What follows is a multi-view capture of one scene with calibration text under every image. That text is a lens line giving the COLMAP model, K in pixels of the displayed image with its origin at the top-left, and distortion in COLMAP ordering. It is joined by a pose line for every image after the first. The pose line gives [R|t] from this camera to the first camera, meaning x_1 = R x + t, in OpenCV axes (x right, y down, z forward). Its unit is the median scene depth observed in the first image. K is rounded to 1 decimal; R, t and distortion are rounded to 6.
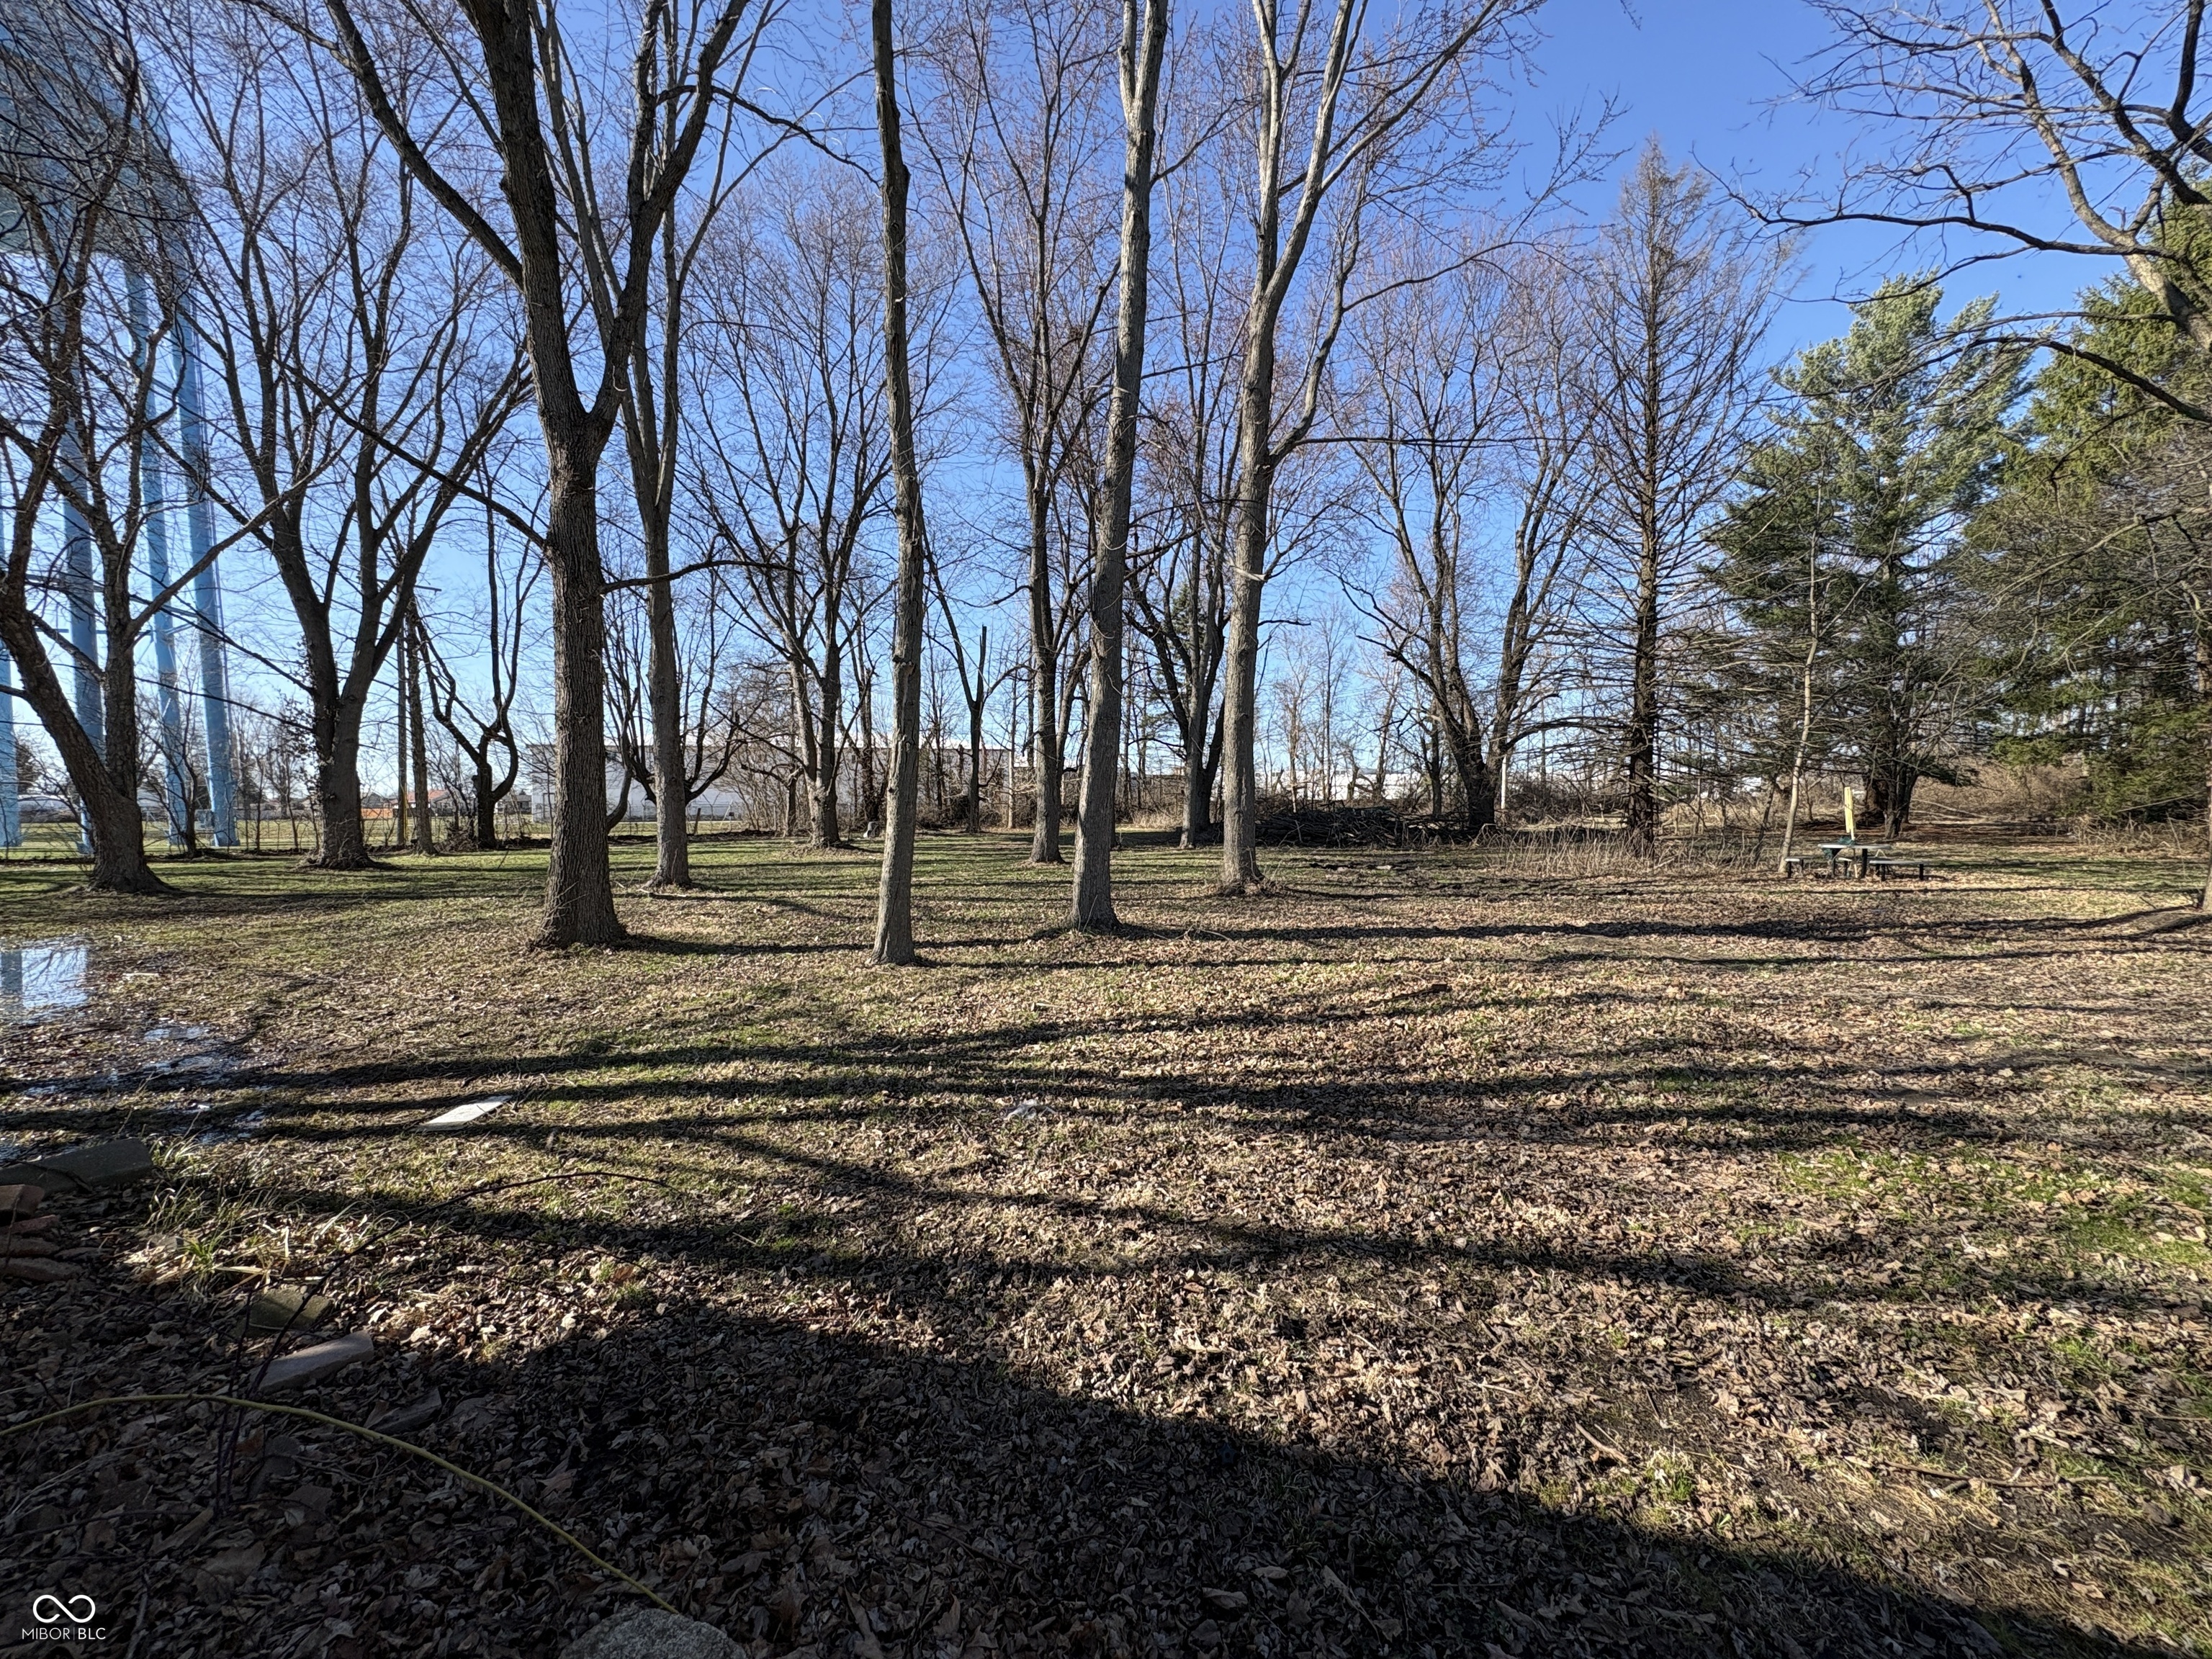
lens RADIAL K [[881.3, 0, 1106.0], [0, 881.3, 829.5], [0, 0, 1]] dist [0.001592, 0.000250]
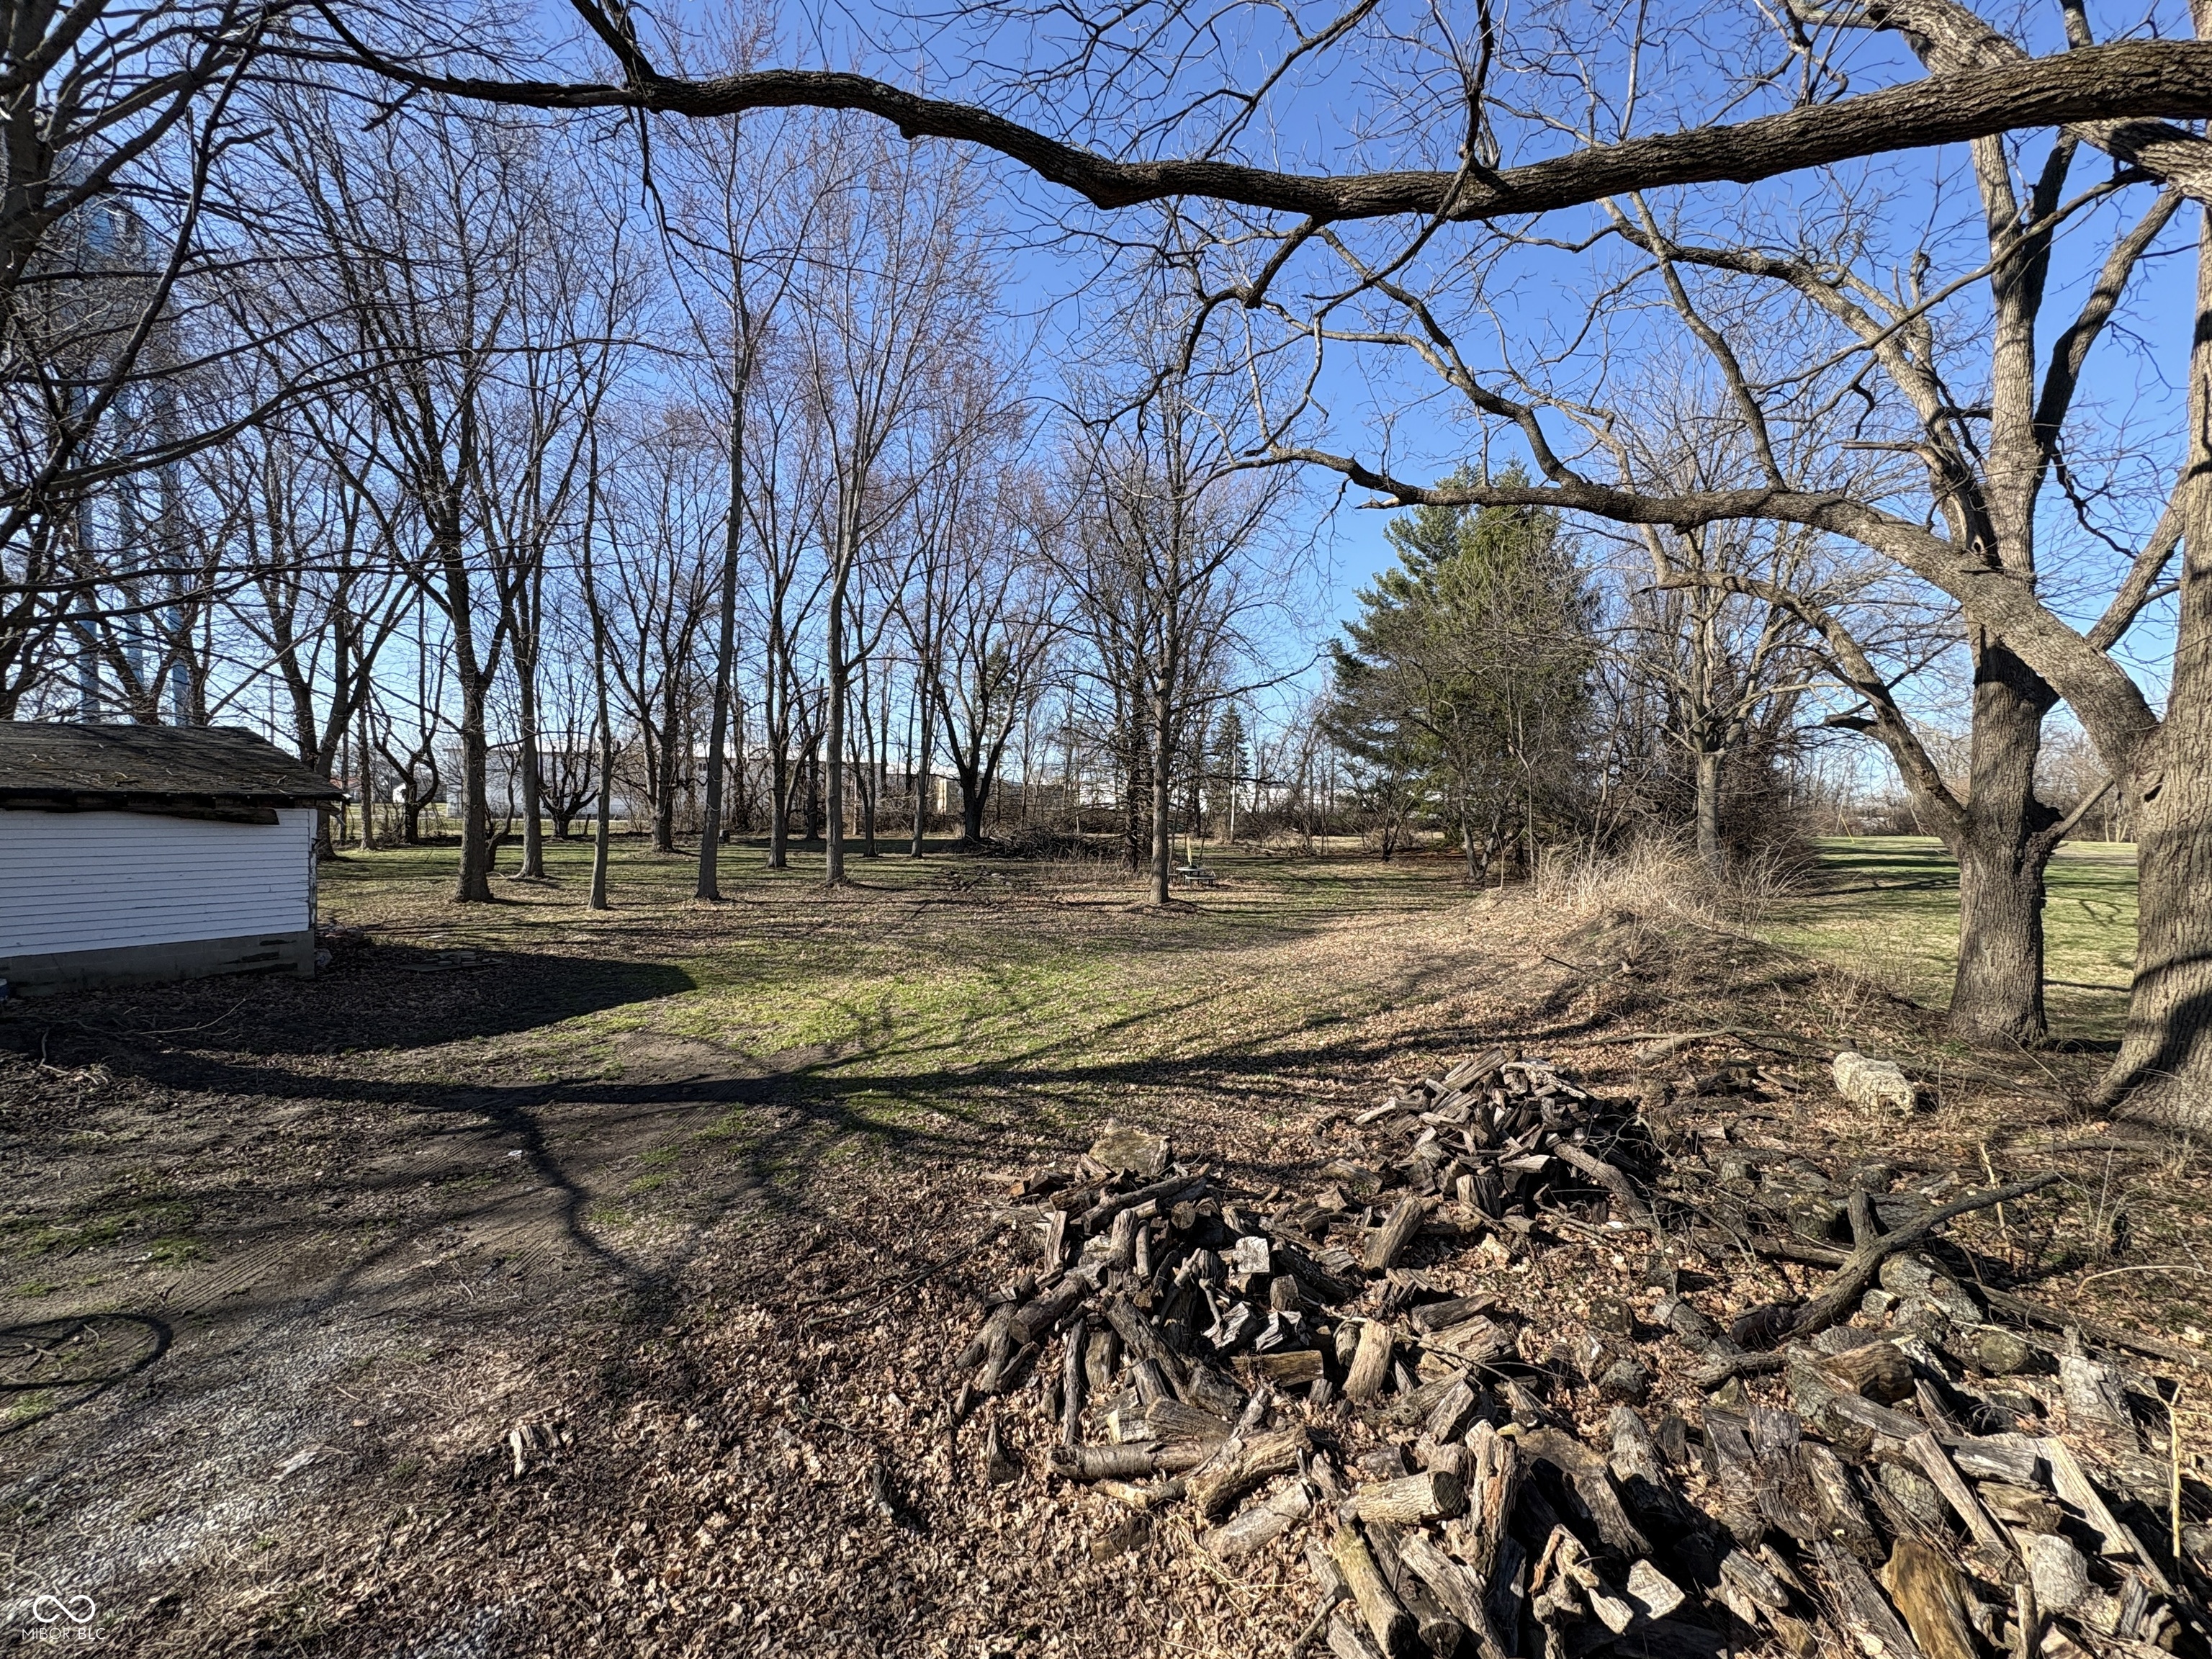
lens RADIAL K [[895.8, 0, 1112.8], [0, 895.8, 828.6], [0, 0, 1]] dist [0.014235, 0.000010]
pose [[0.997739, 0.029088, 0.060587, 0.290442], [-0.028923, 0.999575, -0.003605, -0.029092], [-0.060666, 0.001845, 0.998156, -0.455201]]
